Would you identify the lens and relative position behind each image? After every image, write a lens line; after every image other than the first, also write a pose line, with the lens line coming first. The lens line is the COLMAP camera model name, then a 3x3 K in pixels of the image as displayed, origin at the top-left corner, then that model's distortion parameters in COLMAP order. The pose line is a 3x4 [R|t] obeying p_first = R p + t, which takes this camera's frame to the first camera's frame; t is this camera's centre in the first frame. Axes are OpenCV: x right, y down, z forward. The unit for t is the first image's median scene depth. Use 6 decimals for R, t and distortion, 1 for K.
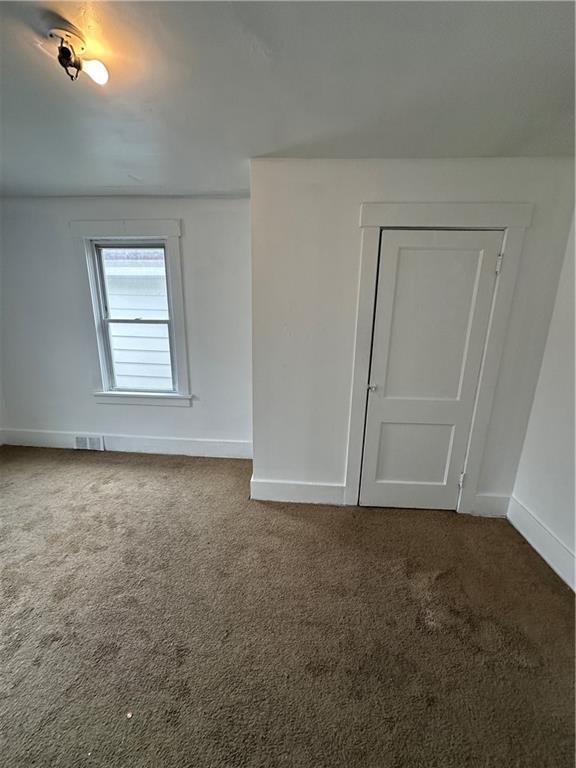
lens RADIAL K [[307.6, 0, 292.3], [0, 307.6, 383.6], [0, 0, 1]] dist [-0.002765, 0.000493]
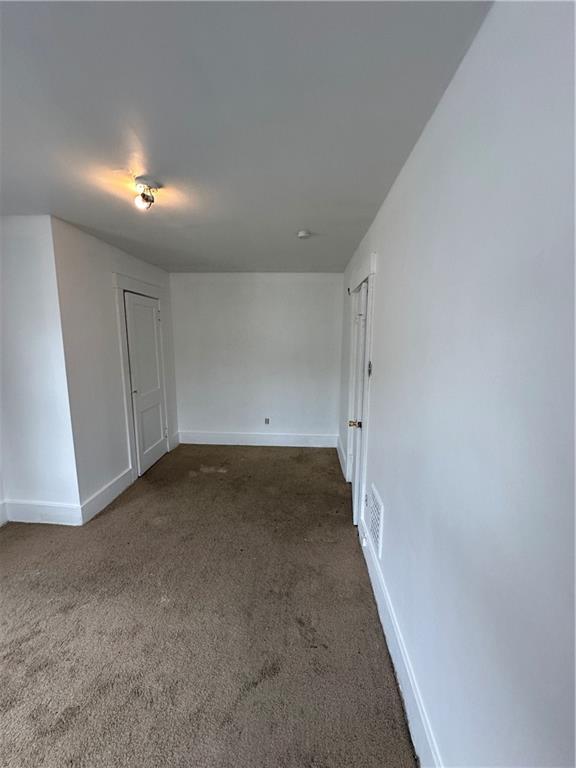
lens RADIAL K [[307.6, 0, 290.7], [0, 307.6, 384.3], [0, 0, 1]] dist [-0.002765, 0.000493]
pose [[-0.035655, -0.175928, 0.983757, -1.088200], [0.233315, 0.955715, 0.179369, -0.097176], [-0.971747, 0.235920, 0.006971, 0.207806]]
